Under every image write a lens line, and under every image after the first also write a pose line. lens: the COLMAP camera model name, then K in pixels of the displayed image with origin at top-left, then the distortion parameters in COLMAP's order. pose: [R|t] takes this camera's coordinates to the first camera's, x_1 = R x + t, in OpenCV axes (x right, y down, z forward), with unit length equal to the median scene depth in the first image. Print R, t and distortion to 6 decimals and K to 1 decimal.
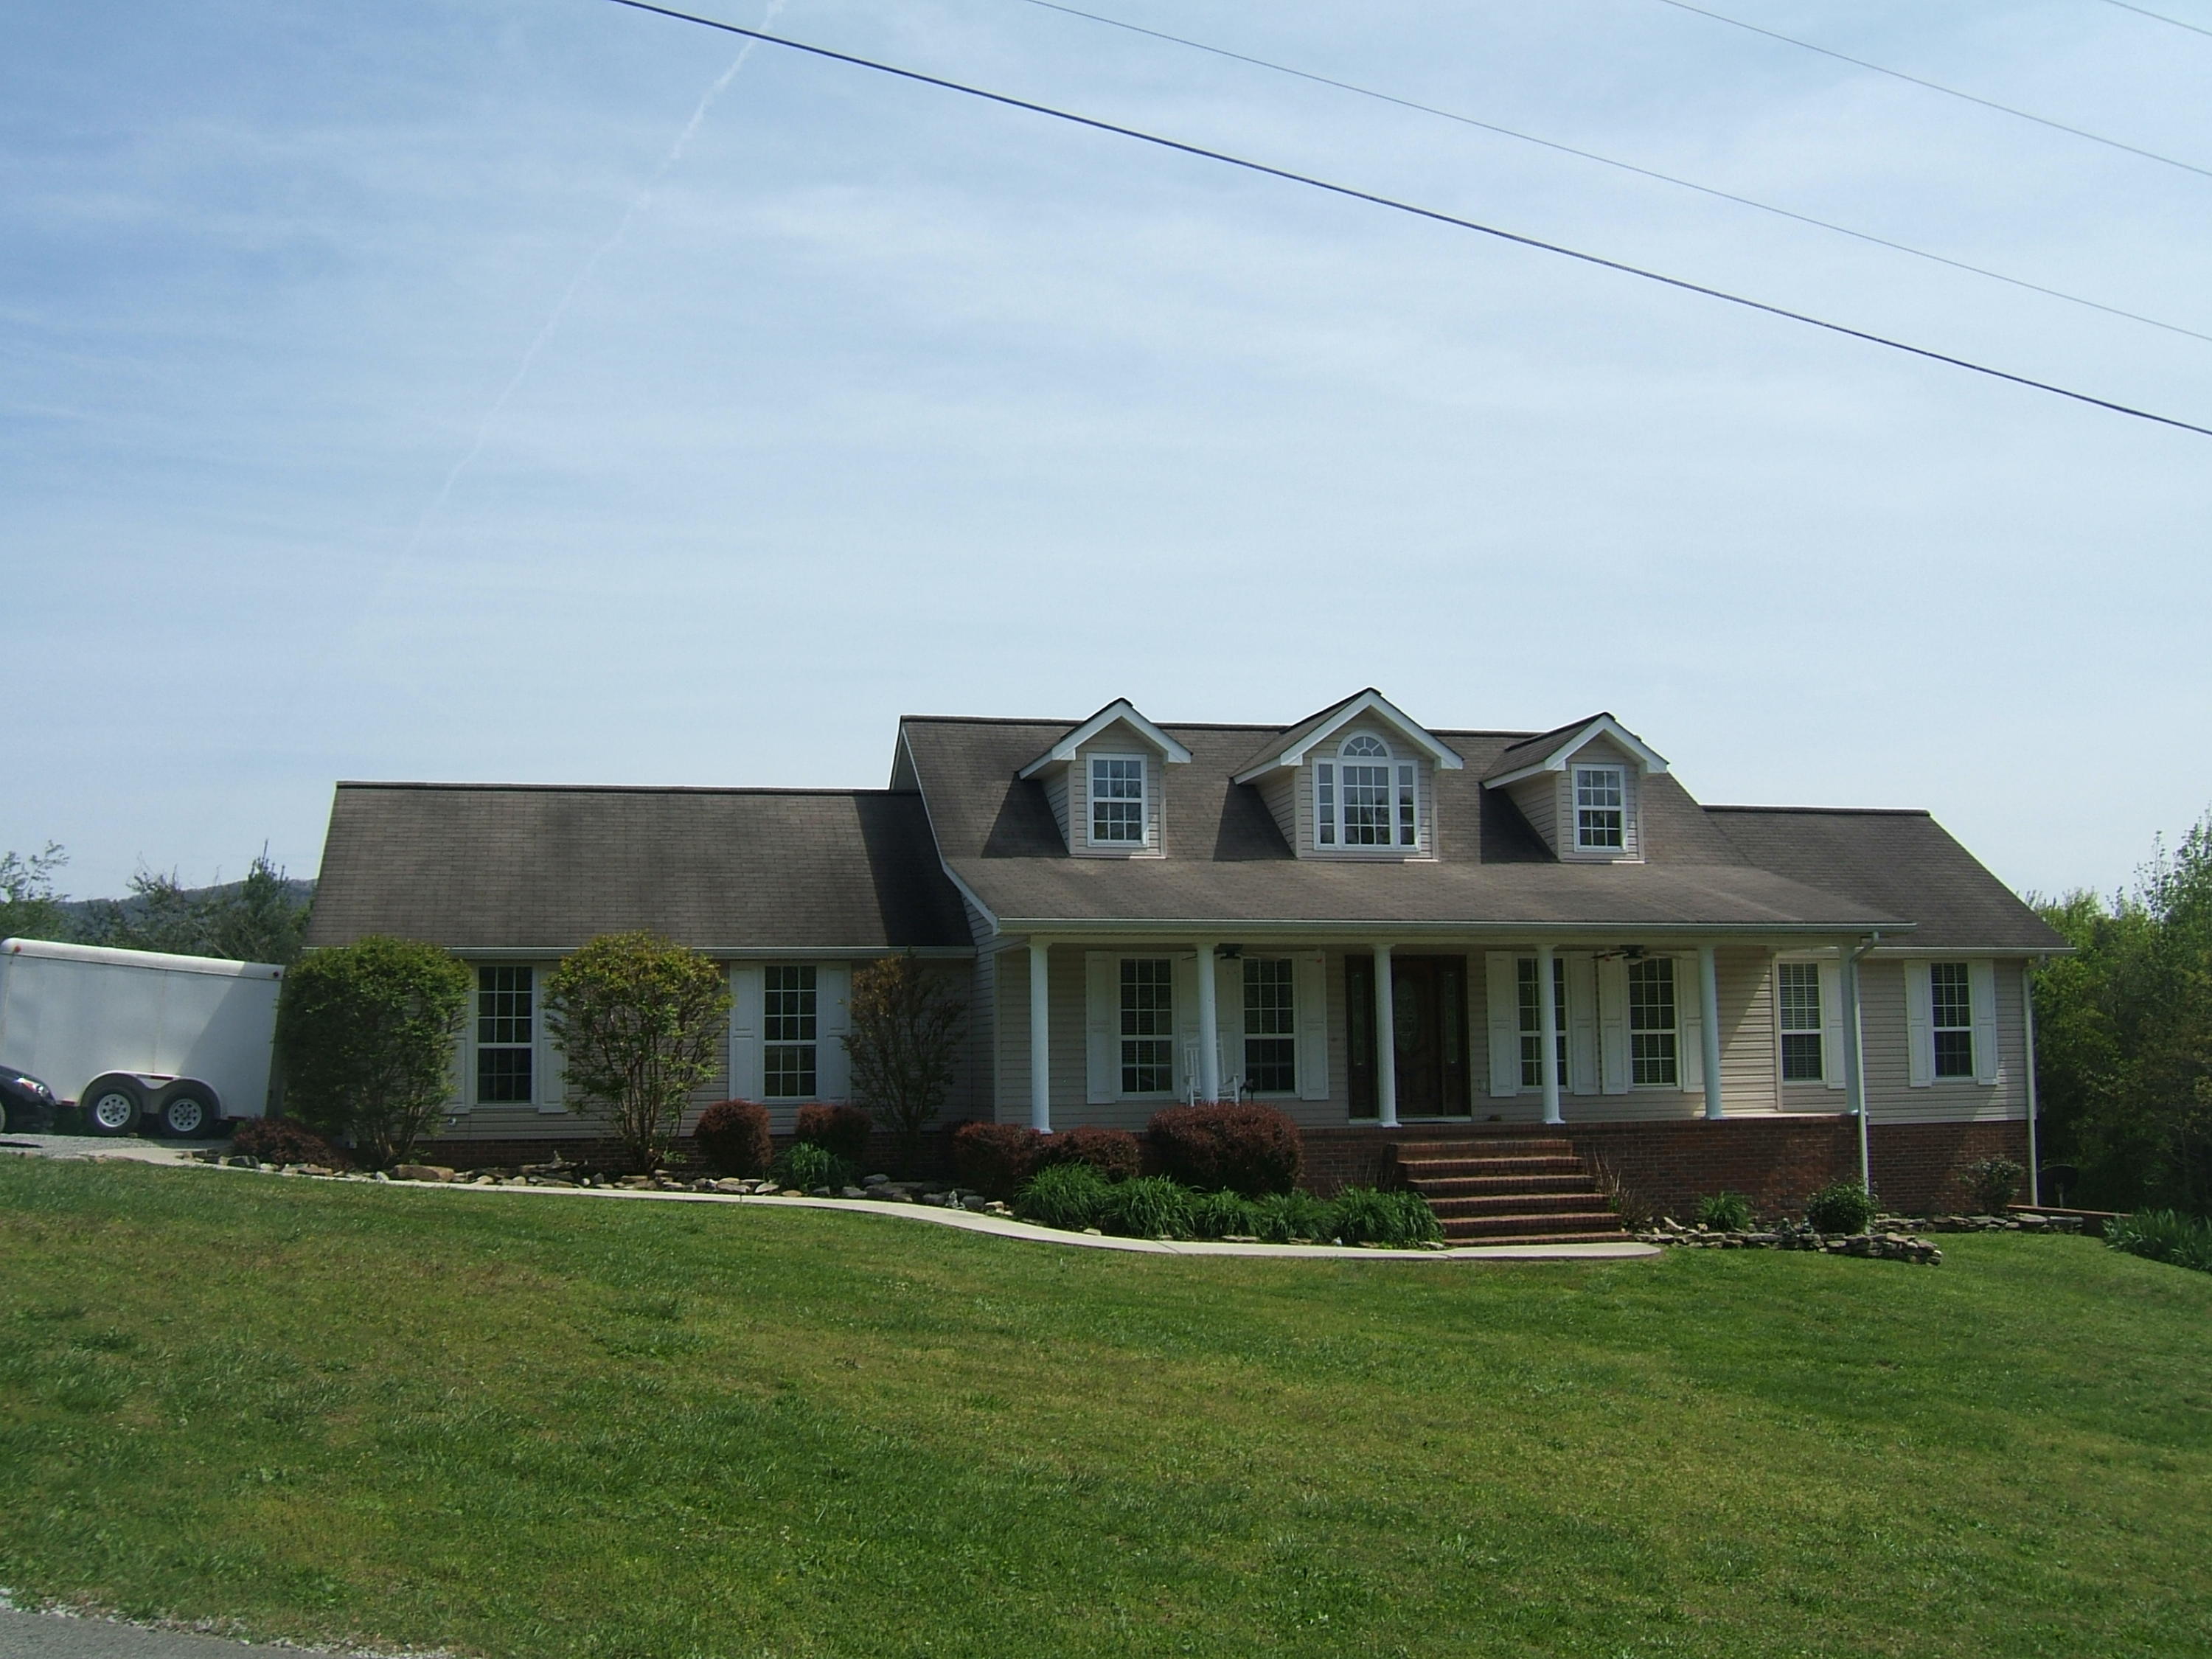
lens RADIAL K [[2118.7, 0, 1106.0], [0, 2118.7, 829.5], [0, 0, 1]] dist [-0.083791, 0.000440]
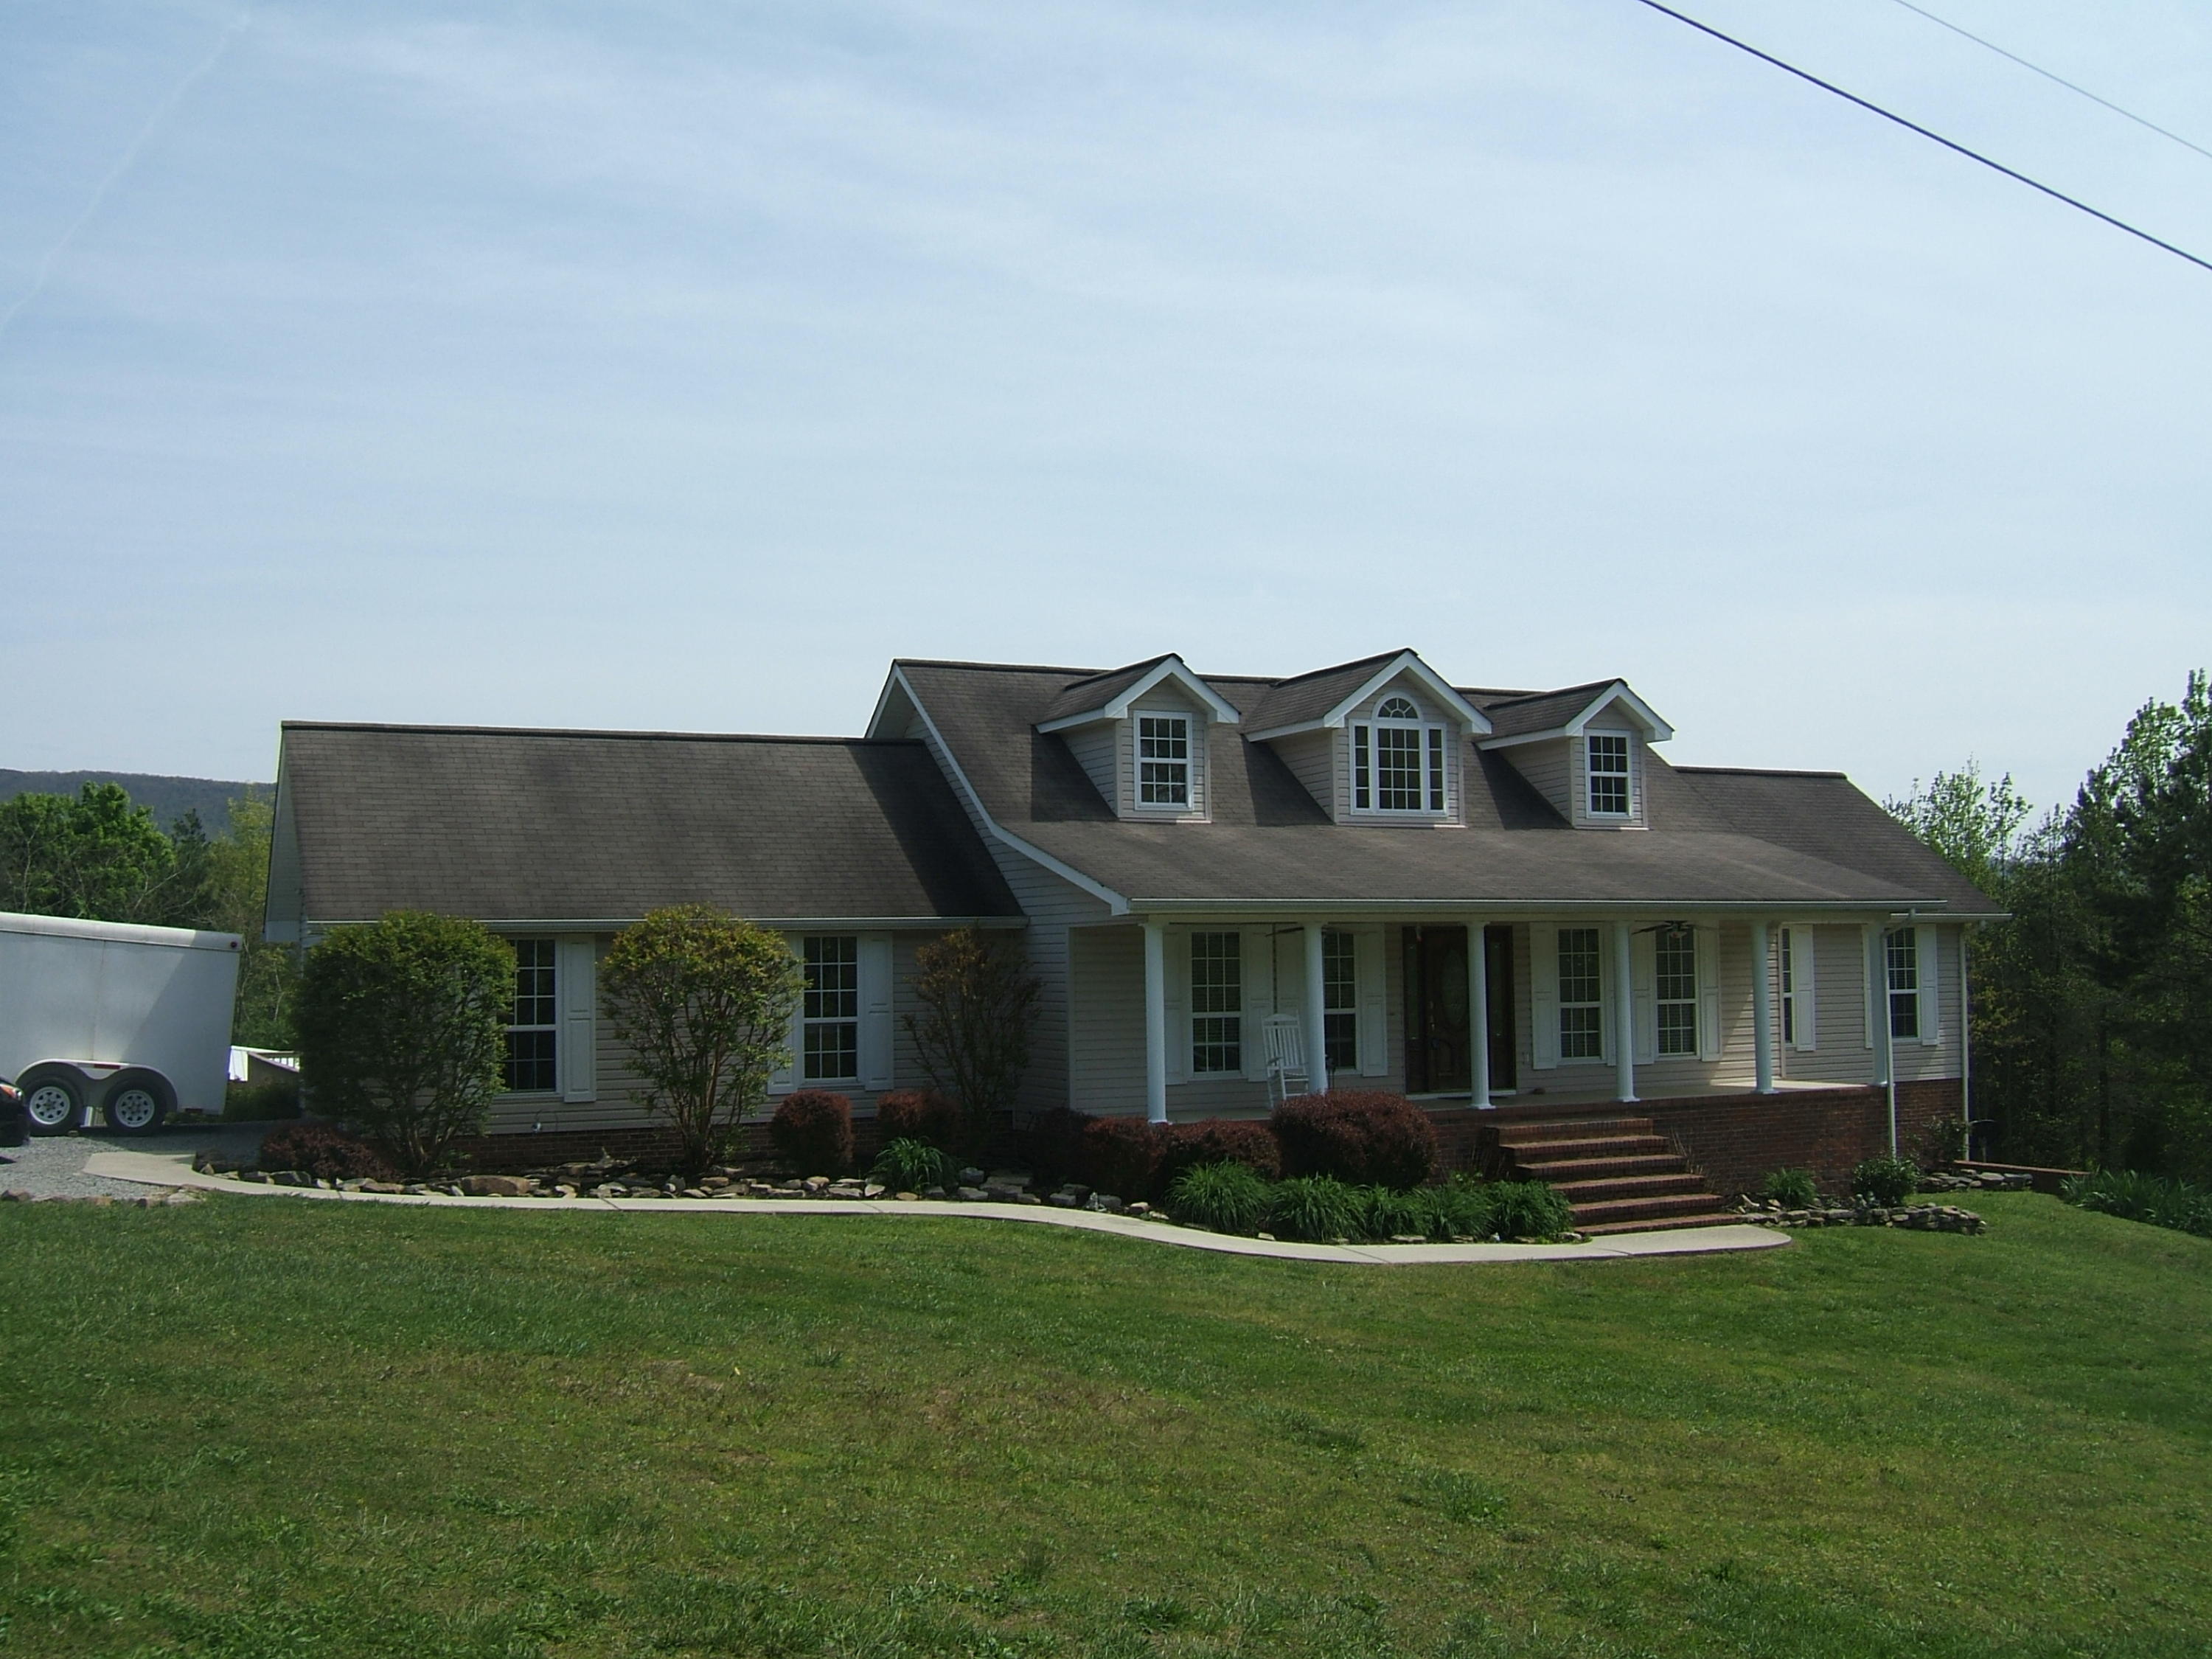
lens RADIAL K [[2118.7, 0, 1106.0], [0, 2118.7, 829.5], [0, 0, 1]] dist [-0.083791, 0.000440]
pose [[0.980487, 0.012534, 0.196184, -0.206155], [-0.022015, 0.998688, 0.046224, -0.026466], [-0.195347, -0.049641, 0.979477, 0.075088]]
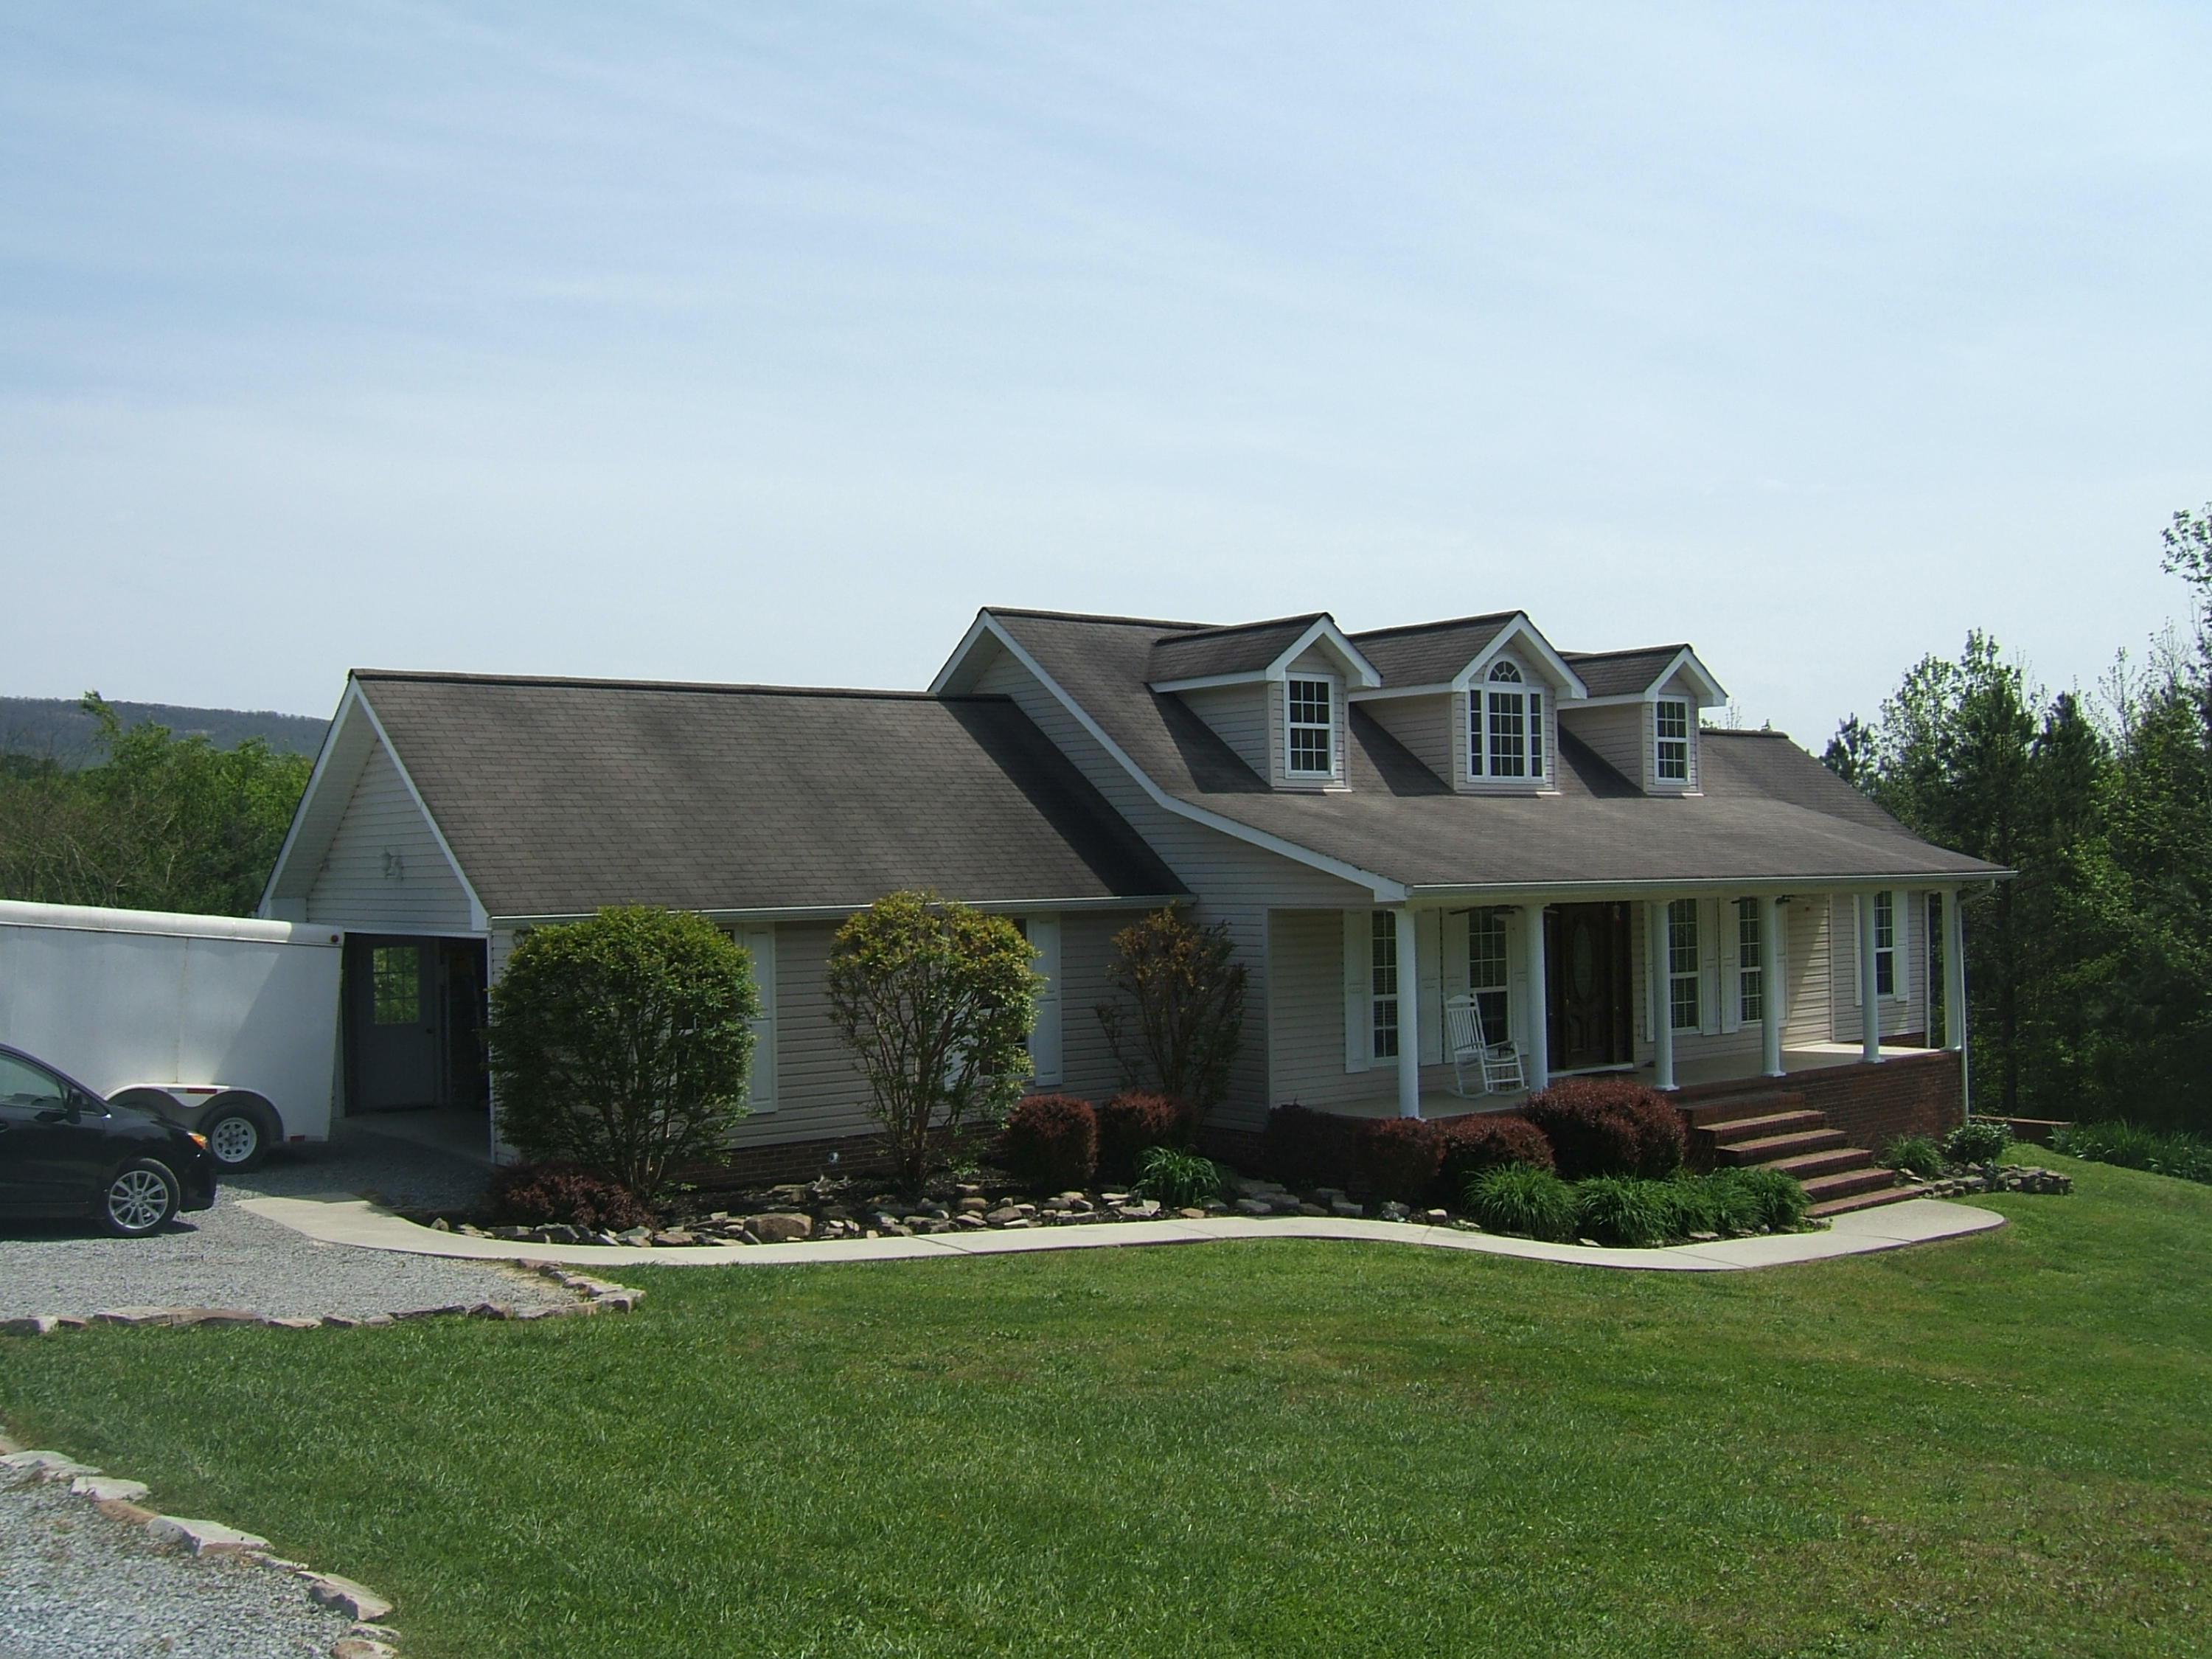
lens RADIAL K [[2118.7, 0, 1106.0], [0, 2118.7, 829.5], [0, 0, 1]] dist [-0.083791, 0.000440]
pose [[0.911930, 0.006159, 0.410300, -0.440762], [-0.042651, 0.995894, 0.079847, -0.038131], [-0.408124, -0.090314, 0.908448, 0.220022]]
